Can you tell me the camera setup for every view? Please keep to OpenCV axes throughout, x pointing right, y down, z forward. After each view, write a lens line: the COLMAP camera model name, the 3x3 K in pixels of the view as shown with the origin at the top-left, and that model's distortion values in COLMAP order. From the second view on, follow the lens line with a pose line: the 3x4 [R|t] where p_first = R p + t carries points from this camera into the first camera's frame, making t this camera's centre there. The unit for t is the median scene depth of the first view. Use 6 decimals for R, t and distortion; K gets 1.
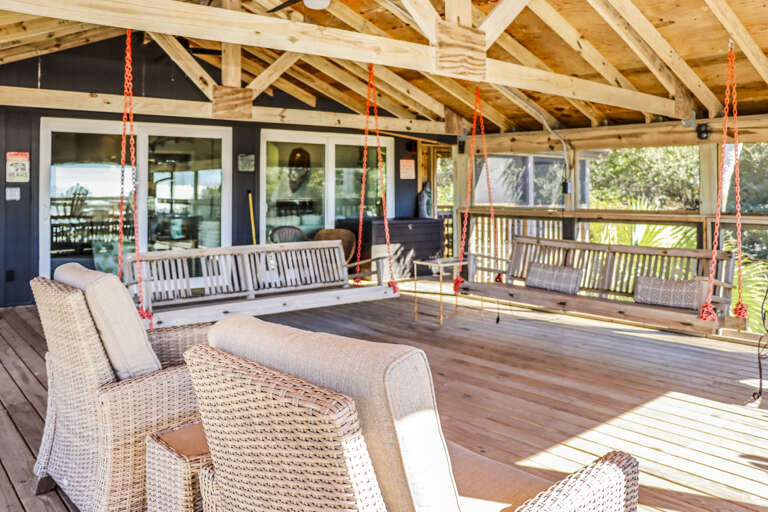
lens RADIAL K [[648.7, 0, 371.6], [0, 648.7, 181.5], [0, 0, 1]] dist [-0.146532, 0.121544]
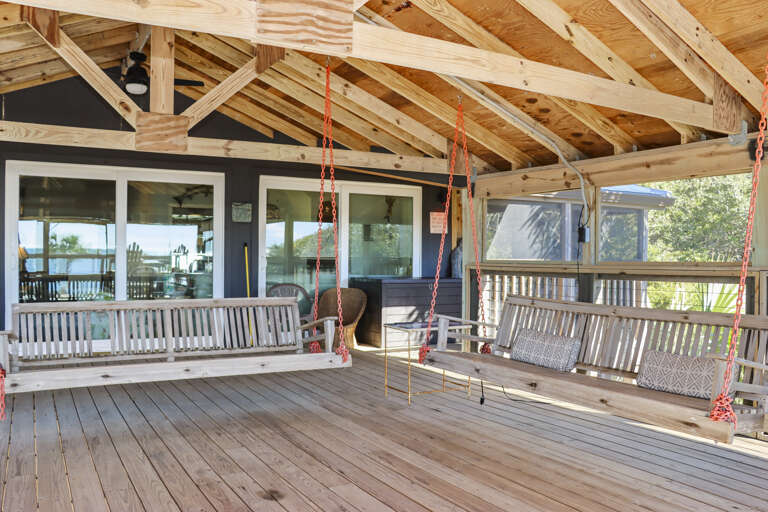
lens RADIAL K [[648.7, 0, 361.3], [0, 648.7, 261.1], [0, 0, 1]] dist [-0.146532, 0.121544]
pose [[0.983628, 0.008686, -0.180000, 0.186944], [-0.005467, 0.999816, 0.018371, 0.030081], [0.180127, -0.017086, 0.983495, 0.200131]]
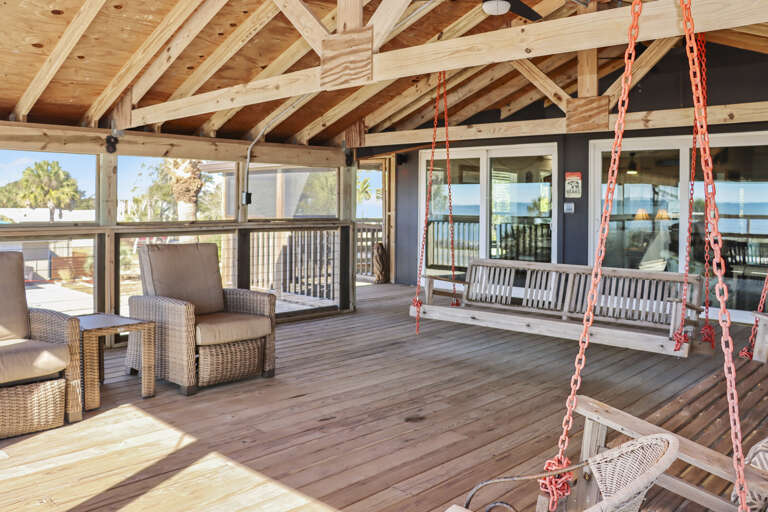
lens RADIAL K [[648.7, 0, 386.1], [0, 648.7, 231.6], [0, 0, 1]] dist [-0.146532, 0.121544]
pose [[0.152534, 0.050682, -0.986998, 0.635125], [0.001835, 0.998668, 0.051565, 0.001243], [0.988297, -0.009677, 0.152238, 0.532129]]
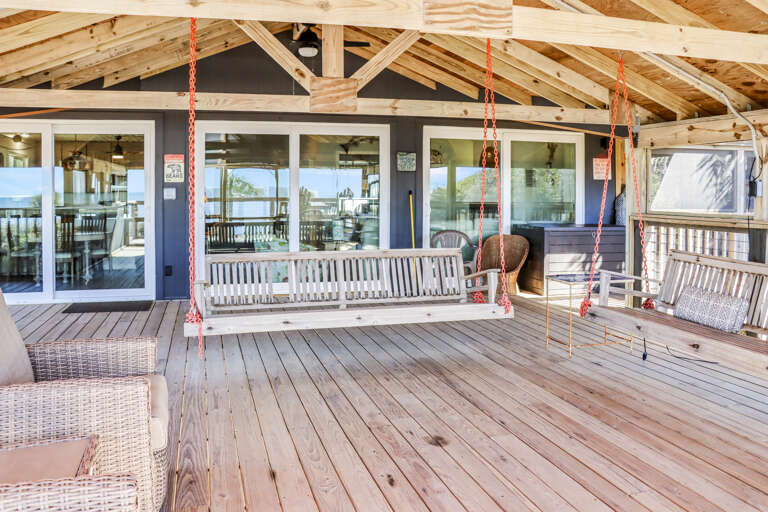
lens RADIAL K [[648.7, 0, 376.9], [0, 648.7, 197.5], [0, 0, 1]] dist [-0.146532, 0.121544]
pose [[0.919107, 0.006473, -0.393954, 0.194153], [0.000673, 0.999838, 0.017998, 0.007342], [0.394007, -0.016808, 0.918954, 0.162877]]
